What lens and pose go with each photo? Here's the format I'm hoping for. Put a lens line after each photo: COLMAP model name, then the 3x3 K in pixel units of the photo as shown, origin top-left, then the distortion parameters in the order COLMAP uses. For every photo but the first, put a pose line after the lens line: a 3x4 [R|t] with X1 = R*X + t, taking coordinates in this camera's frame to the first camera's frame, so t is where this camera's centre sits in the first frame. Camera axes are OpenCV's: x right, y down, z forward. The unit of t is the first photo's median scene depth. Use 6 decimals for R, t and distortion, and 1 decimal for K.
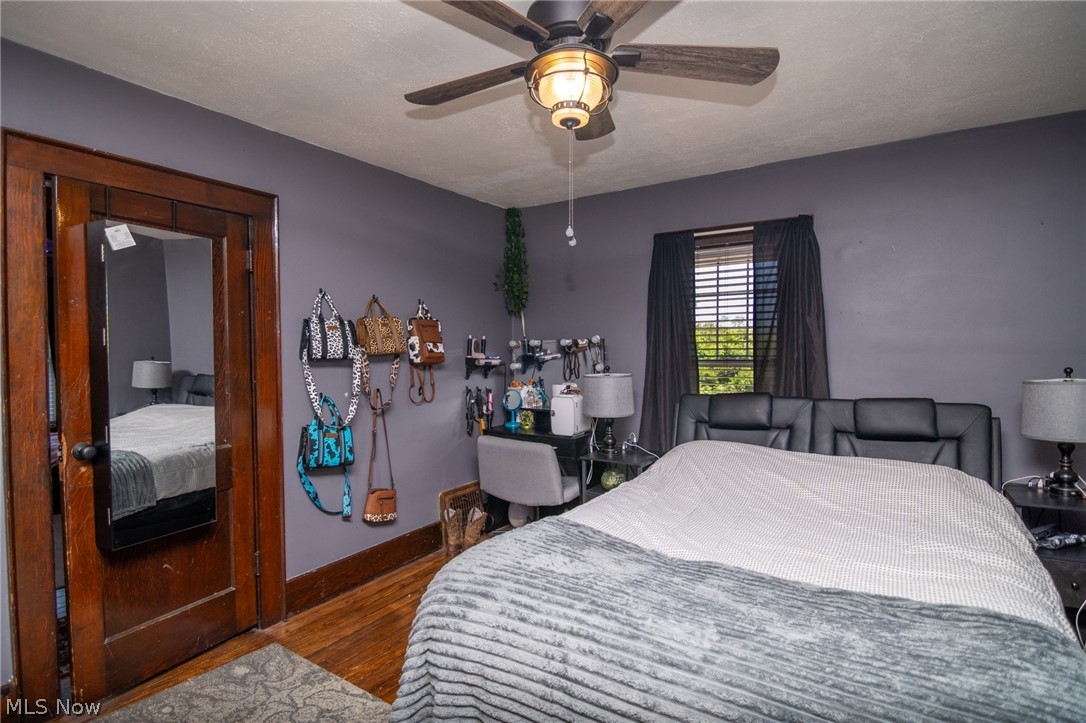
lens RADIAL K [[550.1, 0, 540.9], [0, 550.1, 366.2], [0, 0, 1]] dist [-0.009364, -0.009164]
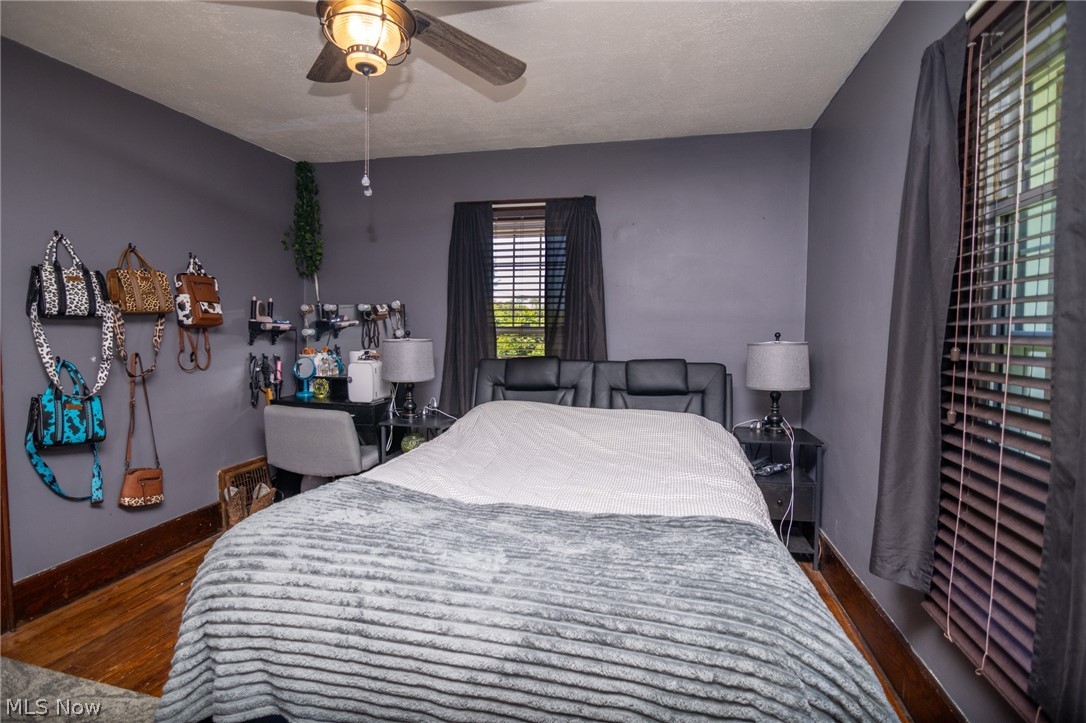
lens RADIAL K [[550.1, 0, 534.3], [0, 550.1, 358.0], [0, 0, 1]] dist [-0.009364, -0.009164]
pose [[0.941792, -0.003385, 0.336179, 0.003349], [-0.005697, 0.999645, 0.026024, 0.027507], [-0.336148, -0.026424, 0.941439, -0.019736]]
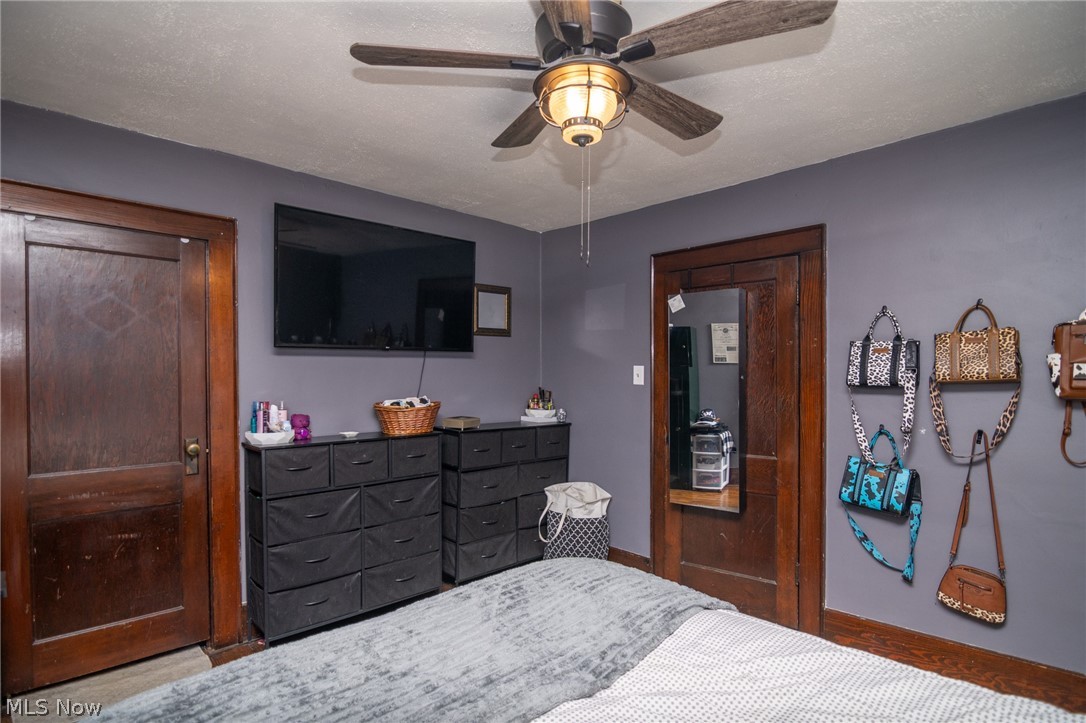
lens RADIAL K [[550.1, 0, 540.8], [0, 550.1, 377.5], [0, 0, 1]] dist [-0.009364, -0.009164]
pose [[-0.223769, 0.010955, -0.974581, 0.625916], [-0.020205, 0.999670, 0.015876, -0.031802], [0.974433, 0.023244, -0.223473, 0.720456]]
